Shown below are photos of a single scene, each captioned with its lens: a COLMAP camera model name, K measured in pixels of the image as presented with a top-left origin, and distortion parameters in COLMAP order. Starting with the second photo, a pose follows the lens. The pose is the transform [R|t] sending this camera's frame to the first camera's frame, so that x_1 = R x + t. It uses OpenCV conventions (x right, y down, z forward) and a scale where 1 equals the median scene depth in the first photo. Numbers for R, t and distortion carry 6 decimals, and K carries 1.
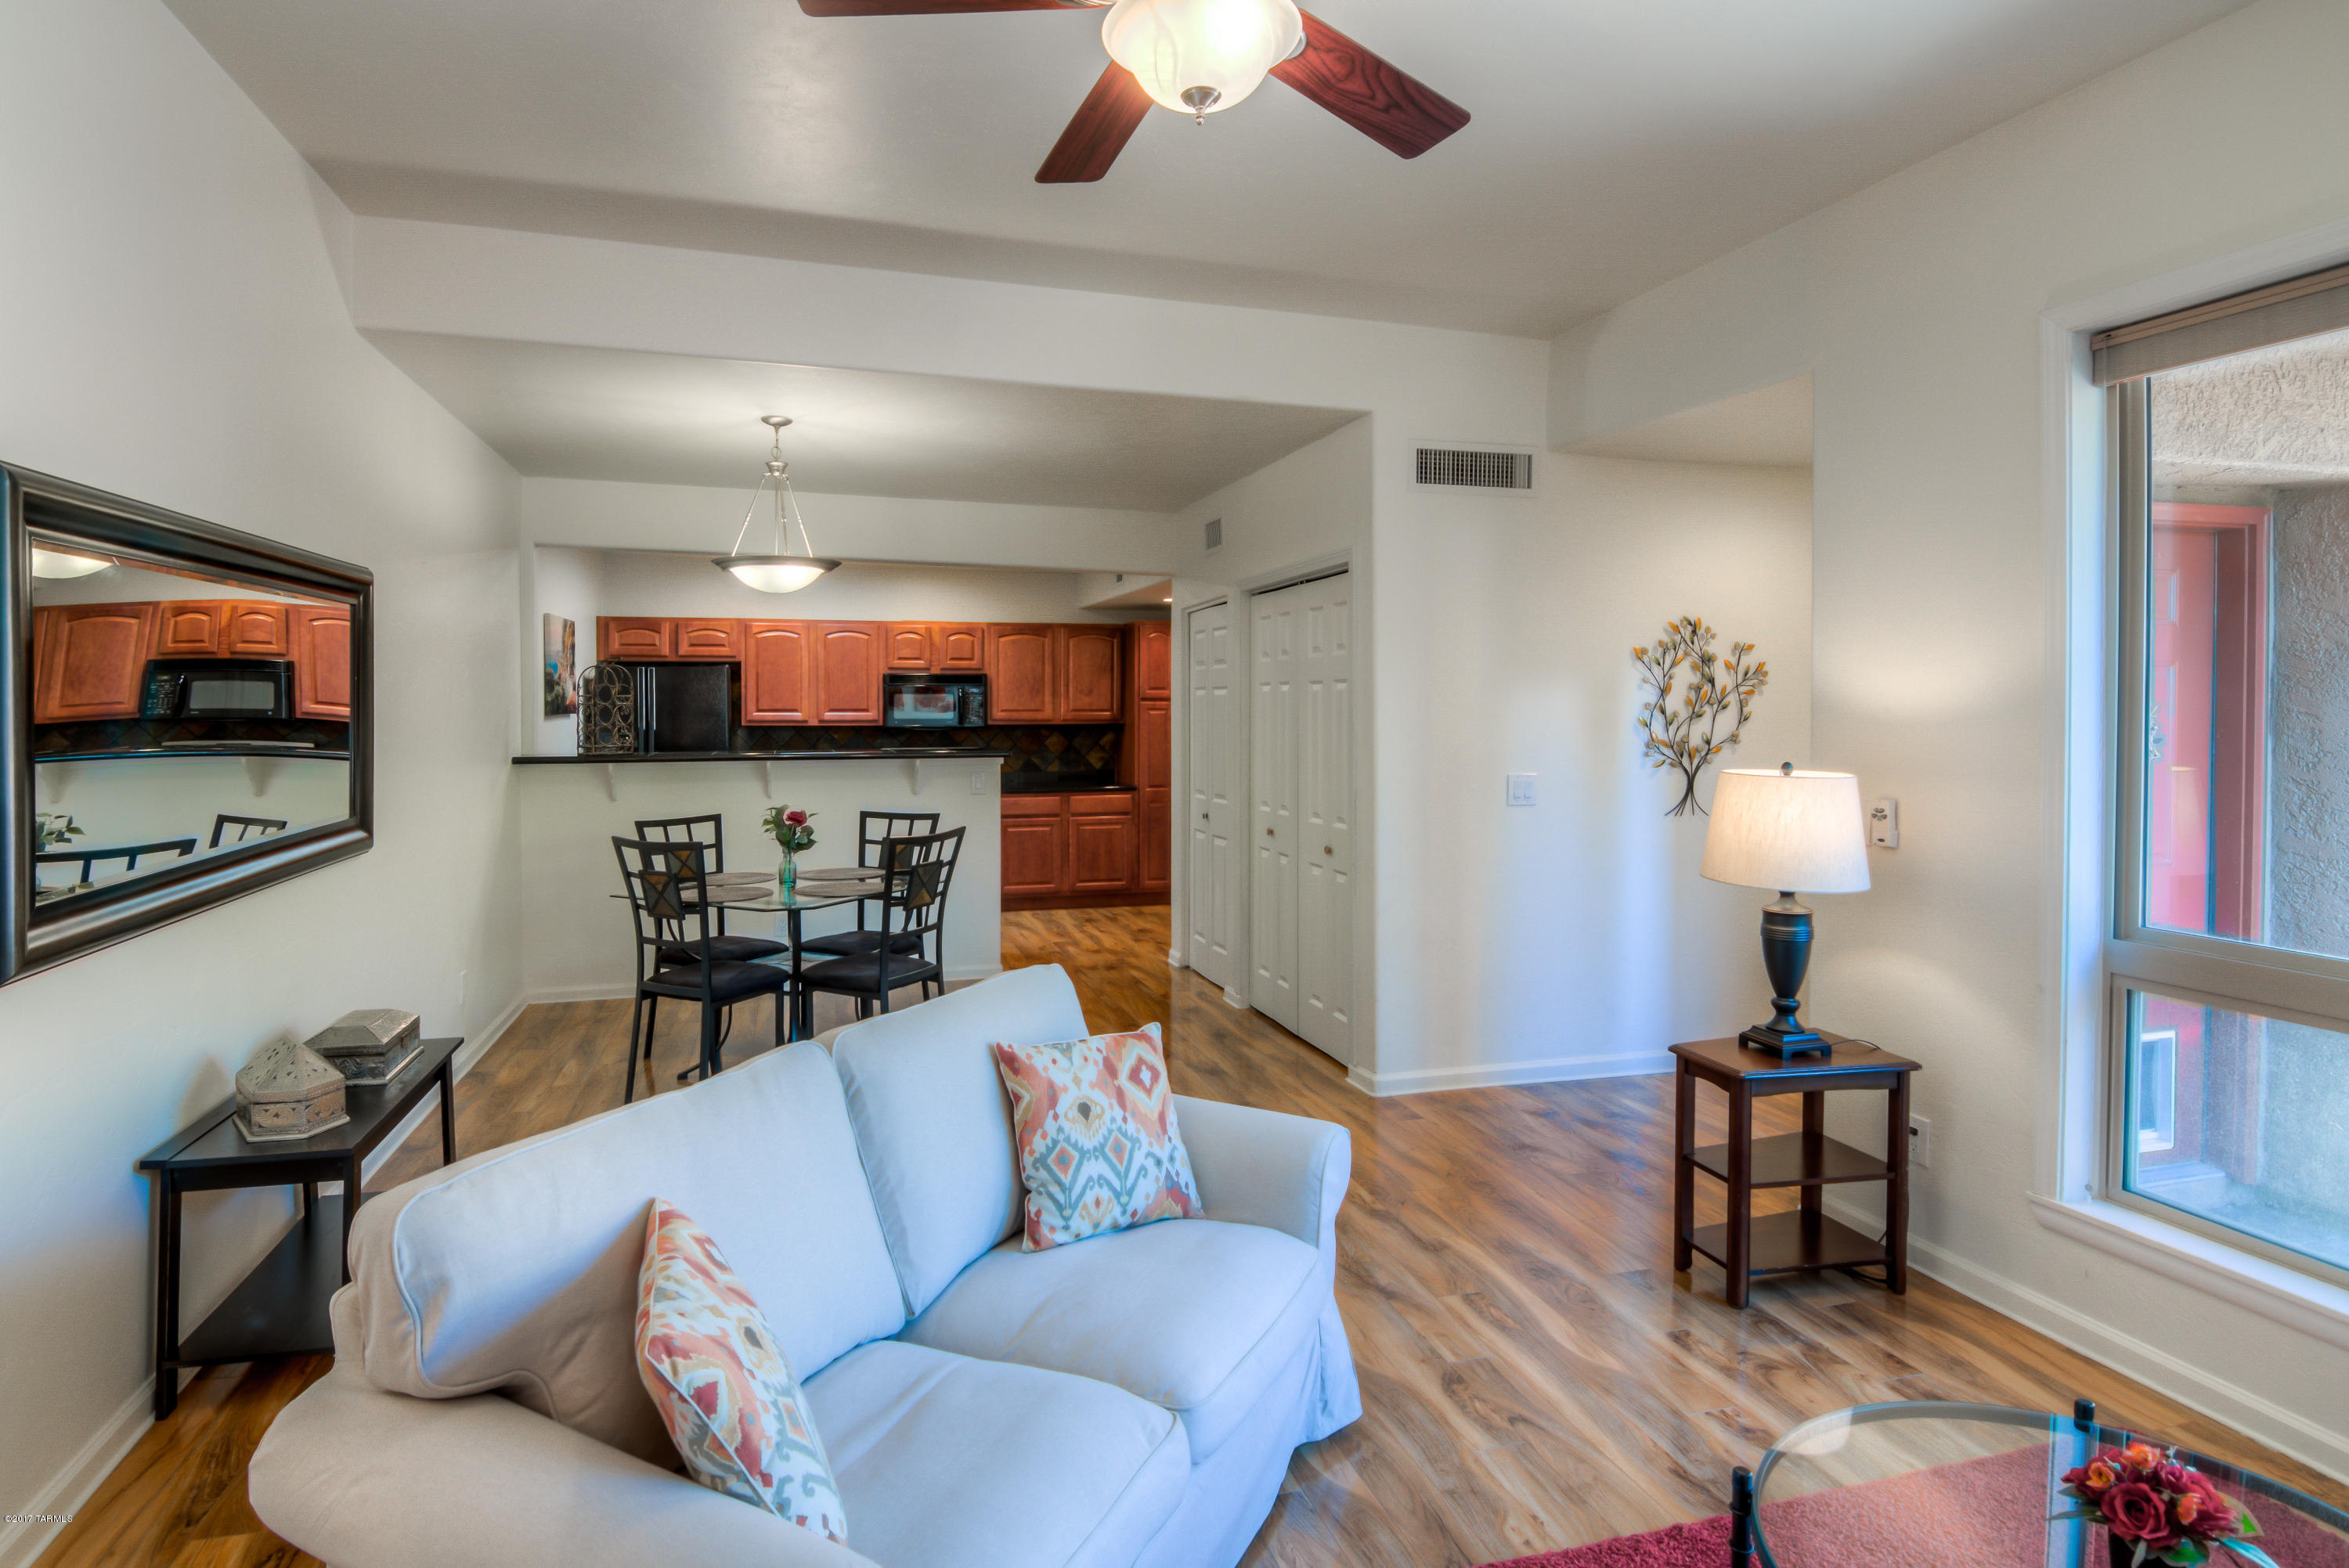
lens RADIAL K [[1157.7, 0, 1097.7], [0, 1157.7, 713.9], [0, 0, 1]] dist [0.000723, 0.000553]
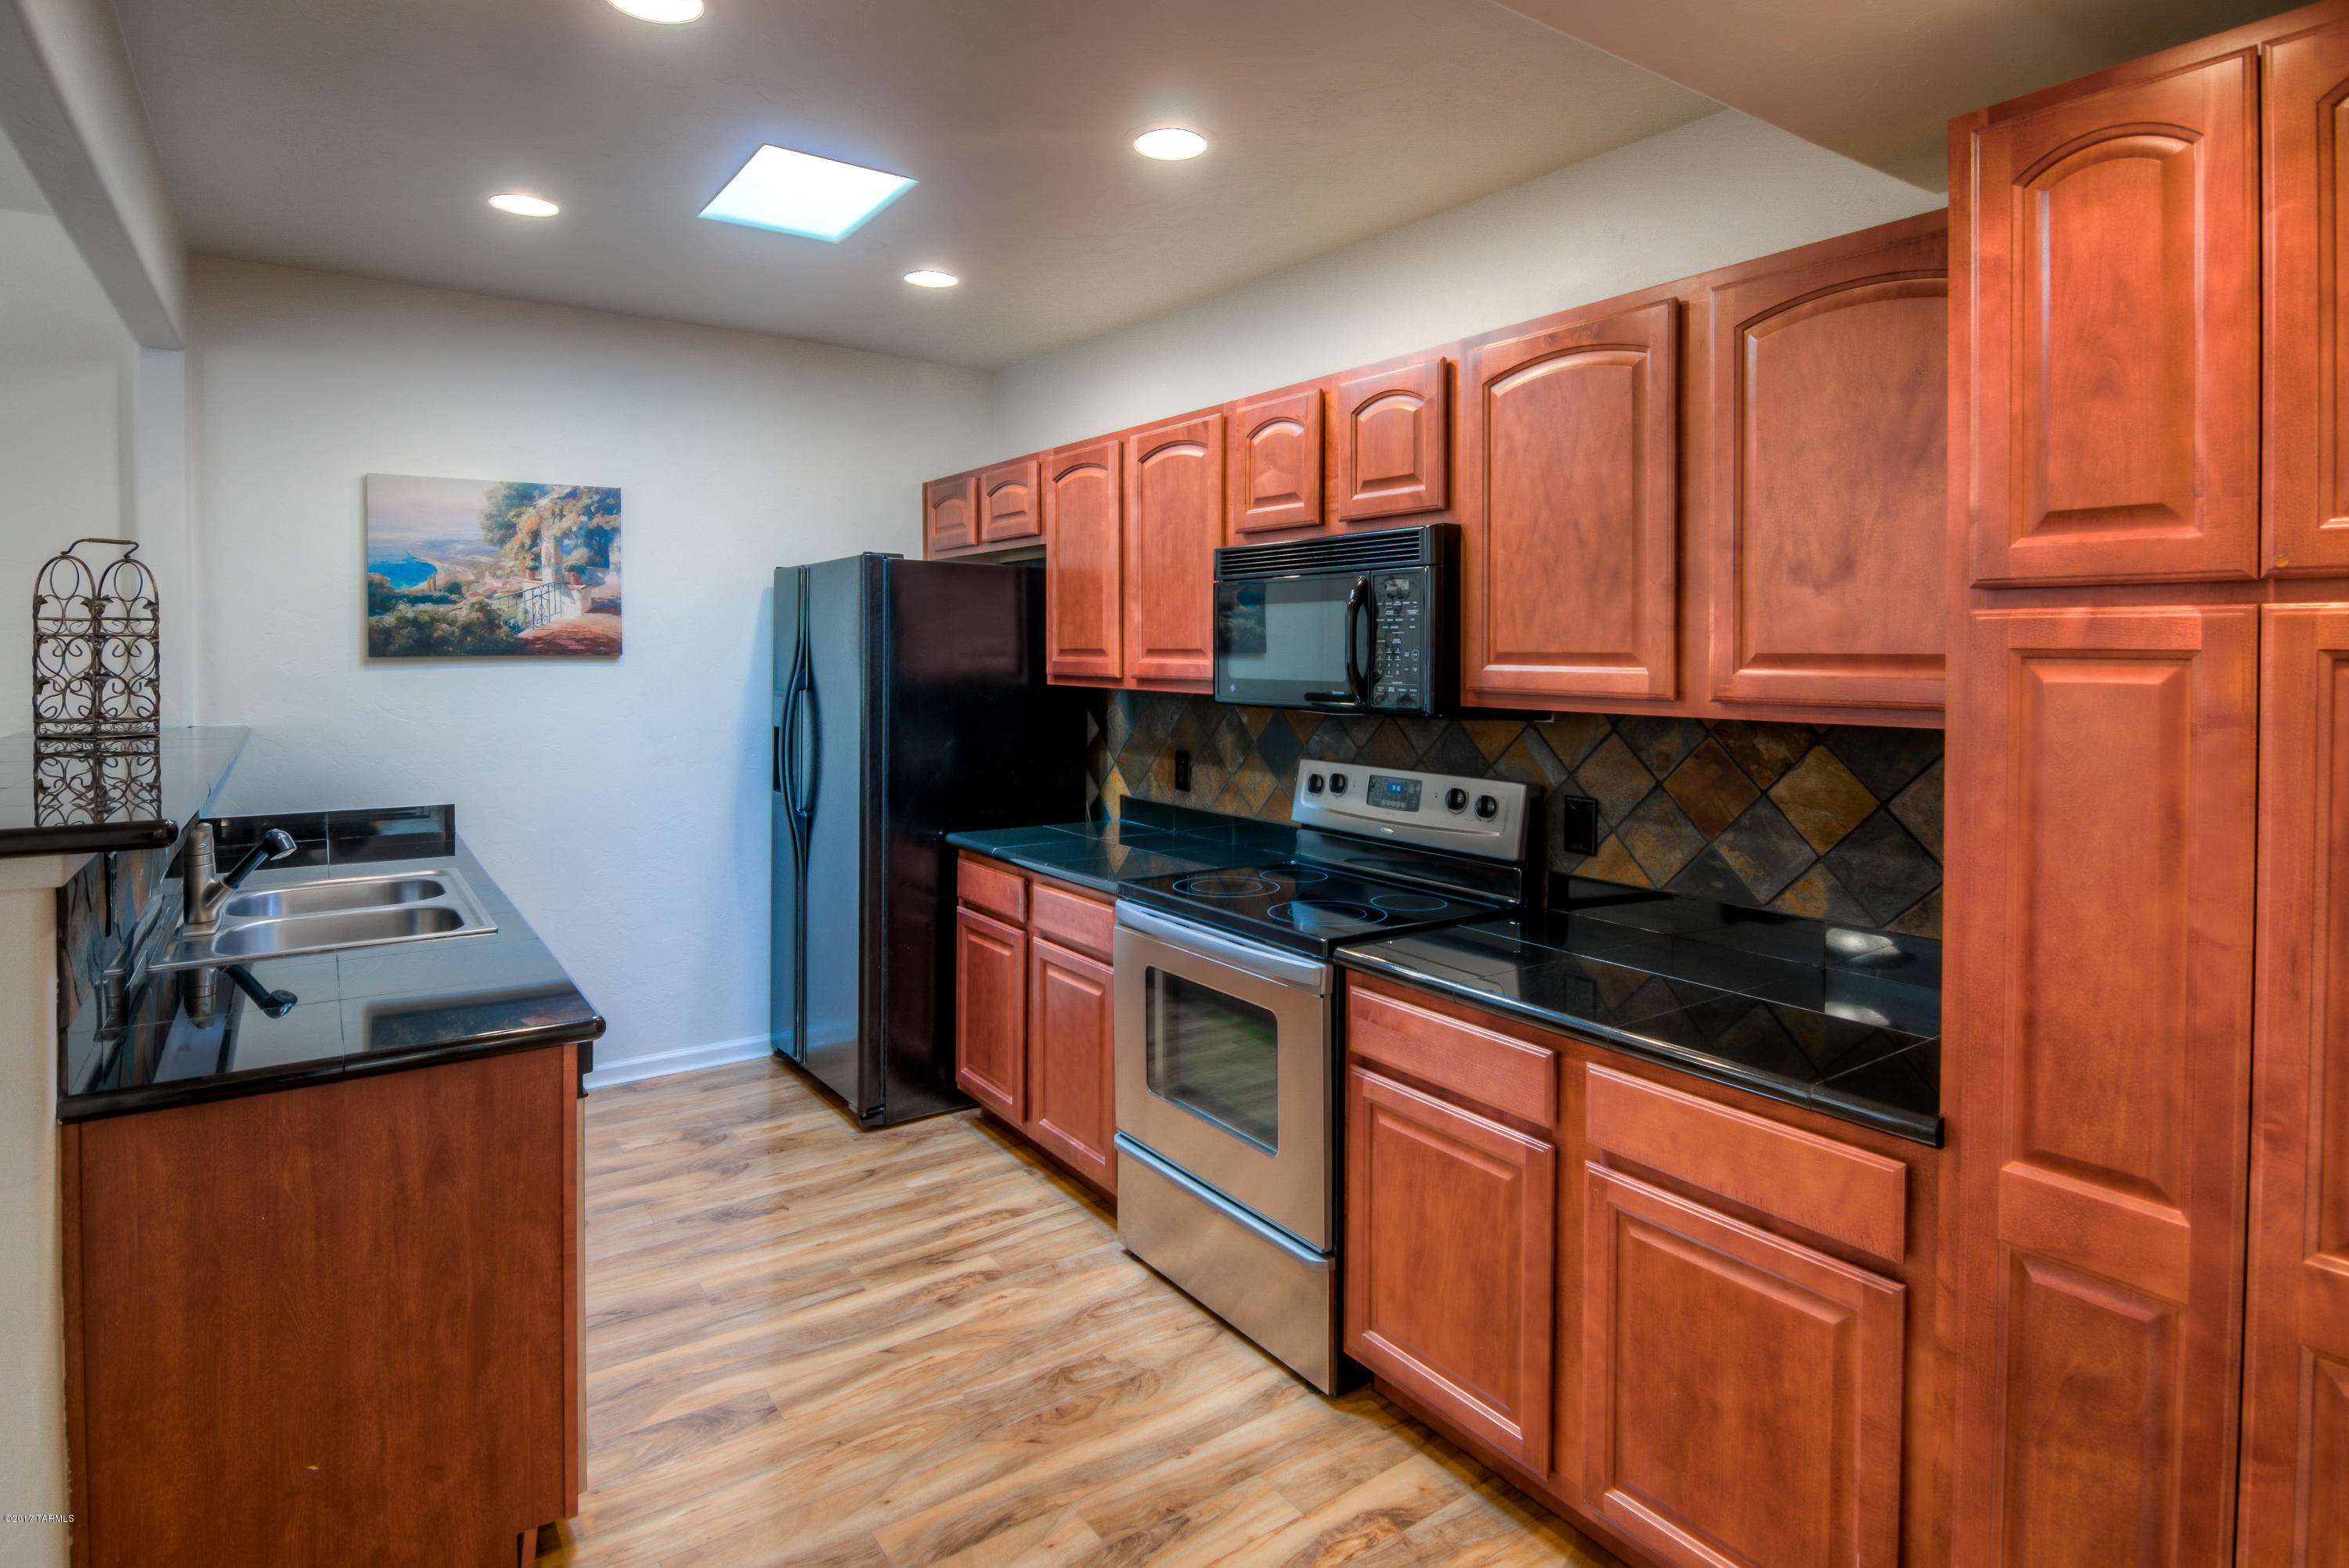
lens RADIAL K [[1252.0, 0, 1174.6], [0, 1252.0, 671.8], [0, 0, 1]] dist [-0.003043, -0.002203]
pose [[0.332759, 0.020084, -0.942798, 0.175945], [-0.006227, 0.999798, 0.019101, -0.004674], [0.942991, -0.000485, 0.332817, 0.882042]]
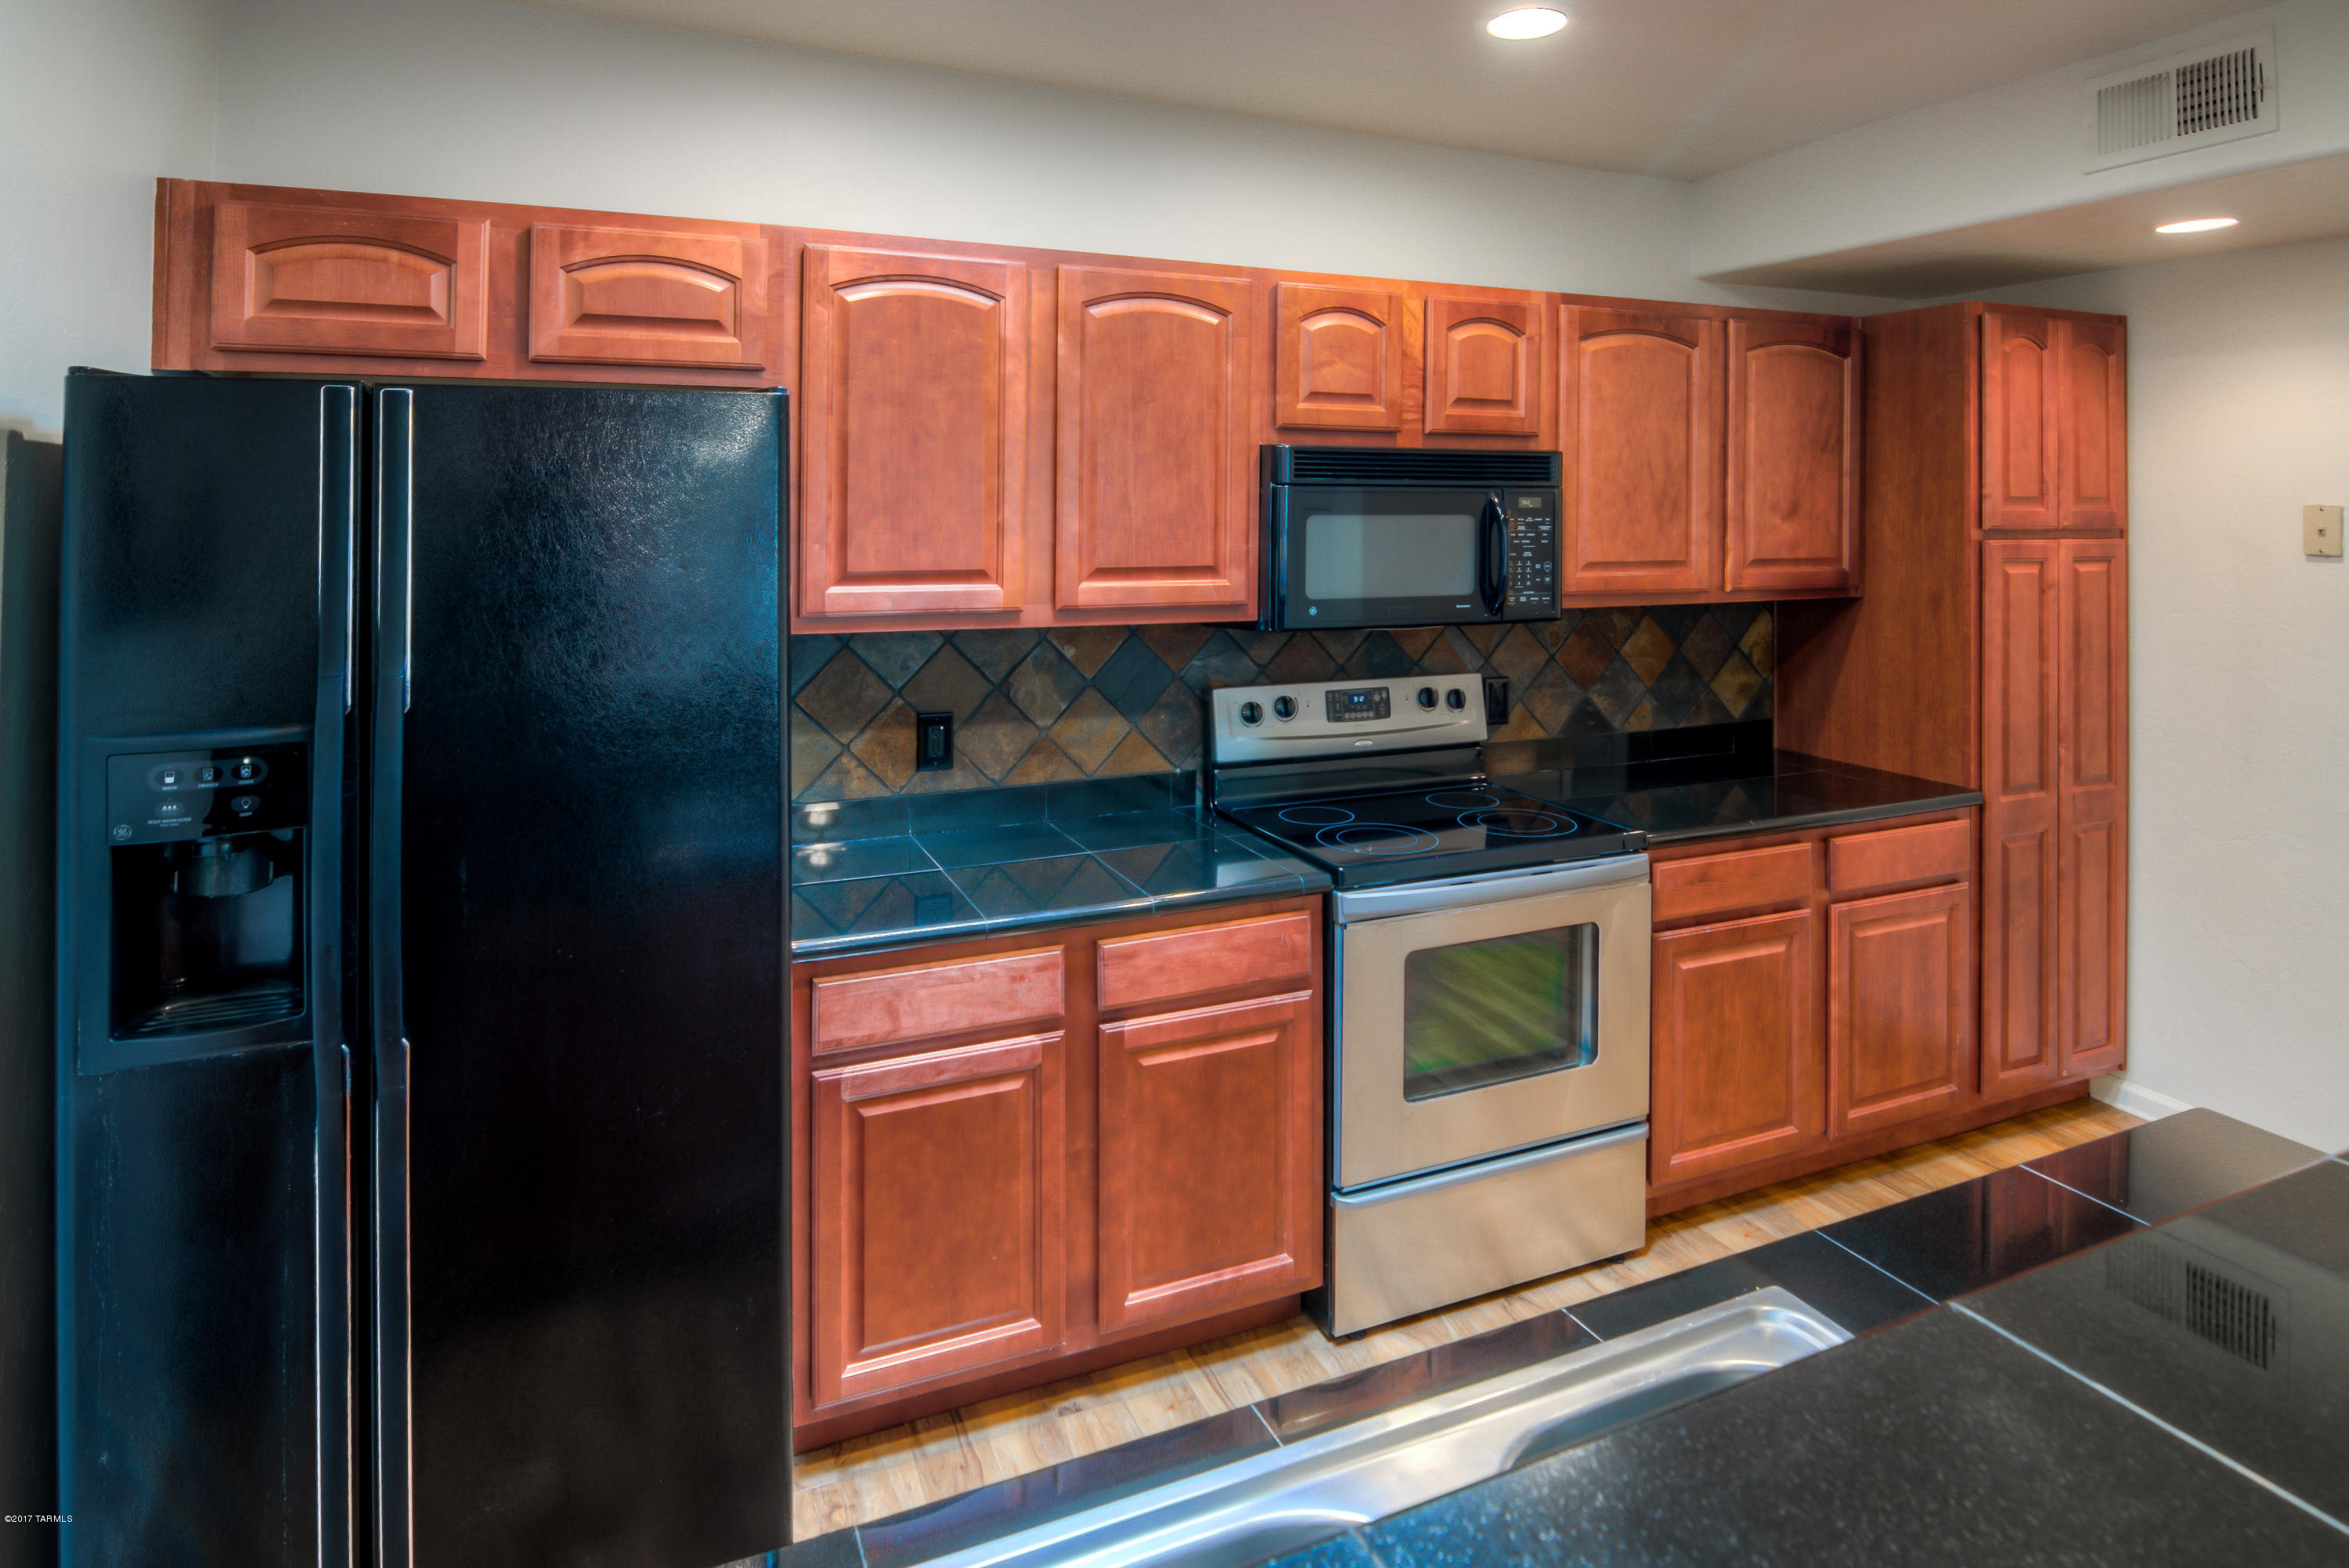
lens RADIAL K [[1291.1, 0, 1180.5], [0, 1291.1, 508.1], [0, 0, 1]] dist [-0.002143, -0.000399]
pose [[0.989747, 0.005080, 0.142739, -0.260543], [-0.004549, 0.999981, -0.004044, -0.017949], [-0.142757, 0.003353, 0.989752, 0.698064]]
